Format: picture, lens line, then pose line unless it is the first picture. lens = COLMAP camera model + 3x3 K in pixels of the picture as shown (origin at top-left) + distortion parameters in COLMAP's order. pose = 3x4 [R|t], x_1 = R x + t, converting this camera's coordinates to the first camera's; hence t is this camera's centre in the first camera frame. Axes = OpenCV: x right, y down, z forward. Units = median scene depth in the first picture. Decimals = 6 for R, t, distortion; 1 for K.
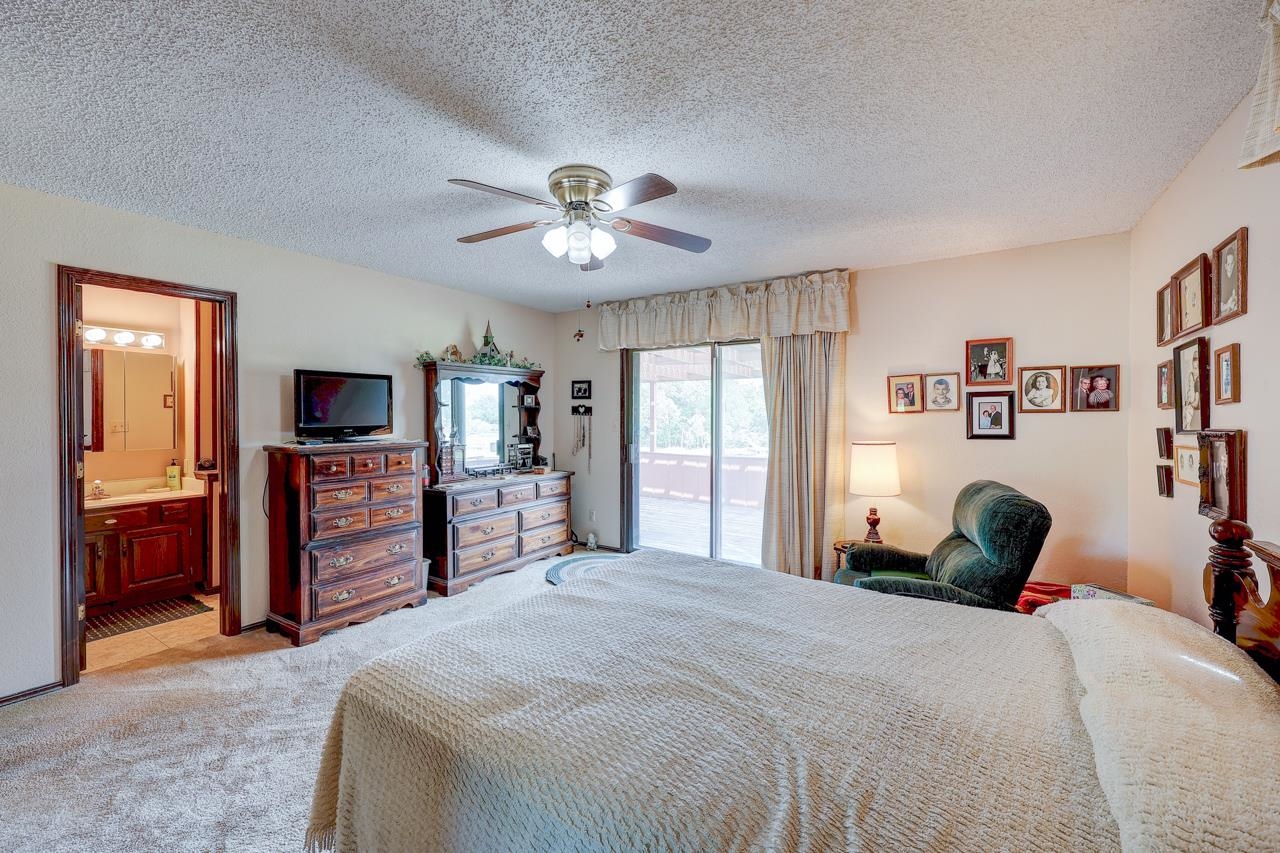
lens RADIAL K [[516.9, 0, 632.8], [0, 516.9, 419.0], [0, 0, 1]] dist [0.000313, -0.000018]
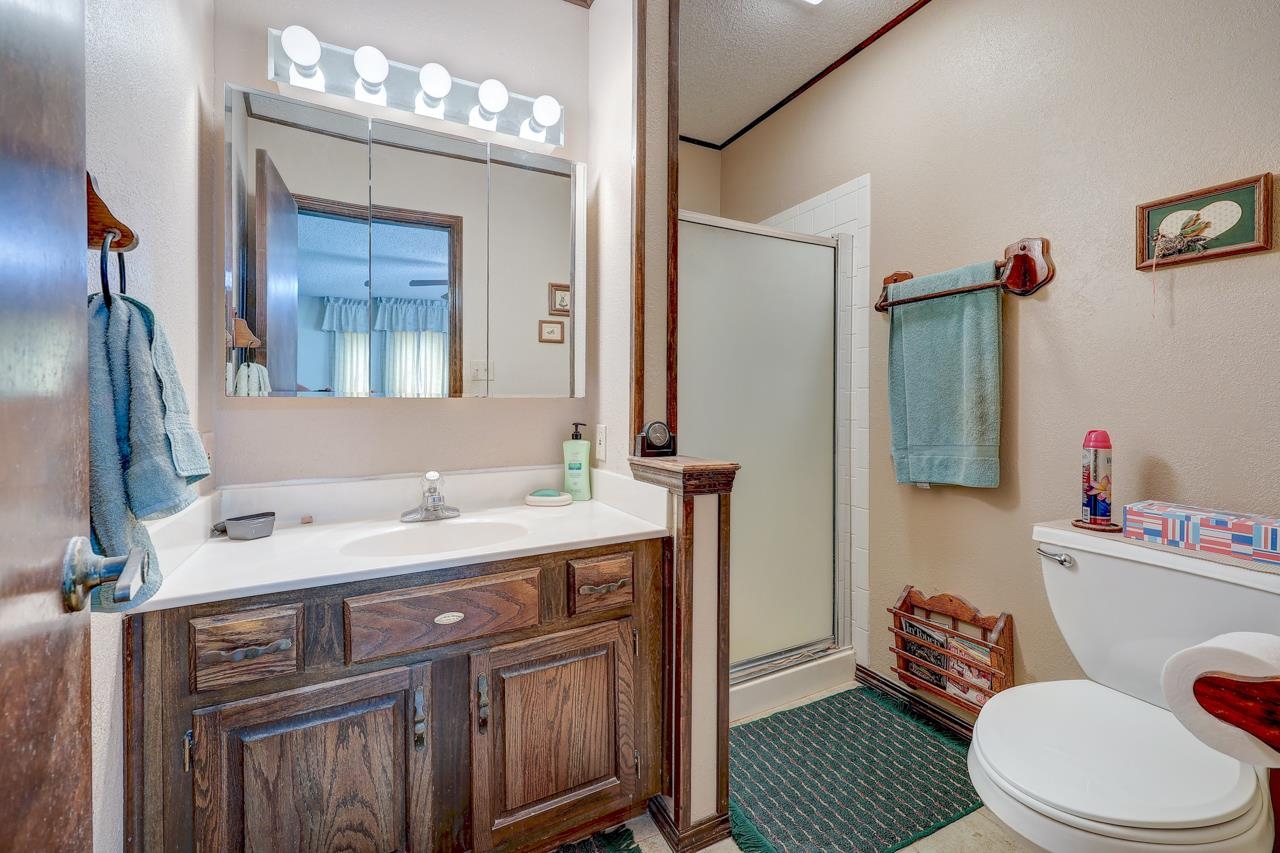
lens RADIAL K [[516.9, 0, 632.8], [0, 516.9, 419.0], [0, 0, 1]] dist [0.000313, -0.000018]
pose [[0.871722, 0.017605, -0.489684, -0.690219], [-0.008144, 0.999737, 0.021445, 0.068924], [0.489932, -0.014707, 0.871636, 0.708021]]
